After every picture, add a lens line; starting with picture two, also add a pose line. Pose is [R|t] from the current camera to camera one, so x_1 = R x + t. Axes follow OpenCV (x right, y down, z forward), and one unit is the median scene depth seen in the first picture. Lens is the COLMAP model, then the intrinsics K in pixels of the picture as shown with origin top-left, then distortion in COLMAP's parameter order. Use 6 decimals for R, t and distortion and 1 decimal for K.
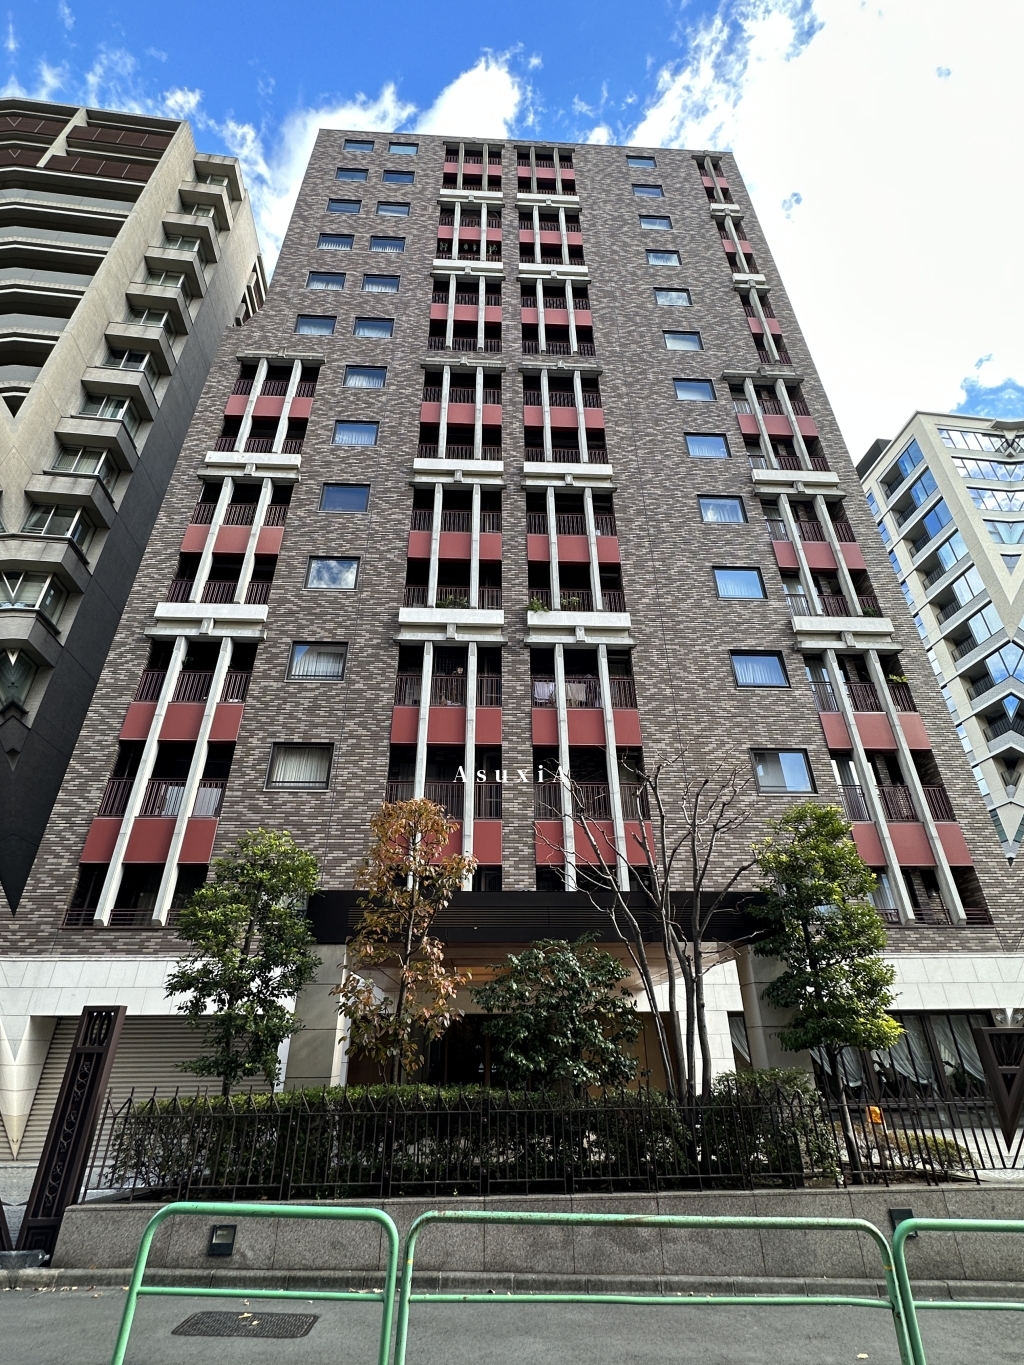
lens RADIAL K [[649.9, 0, 518.2], [0, 649.9, 717.0], [0, 0, 1]] dist [0.001912, 0.000153]
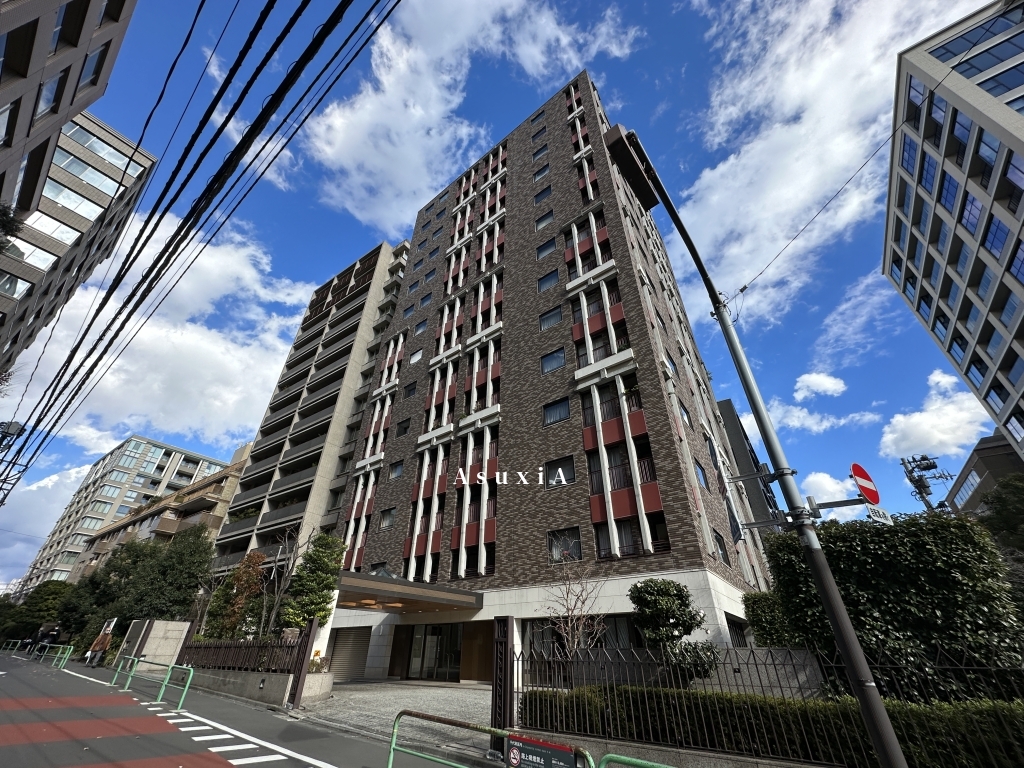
lens RADIAL K [[405.3, 0, 512.6], [0, 405.3, 384.4], [0, 0, 1]] dist [0.000635, -0.000128]
pose [[0.748811, -0.354942, -0.559730, 0.910157], [0.310447, 0.933977, -0.176945, 0.014018], [0.585581, -0.041268, 0.809563, 0.045504]]
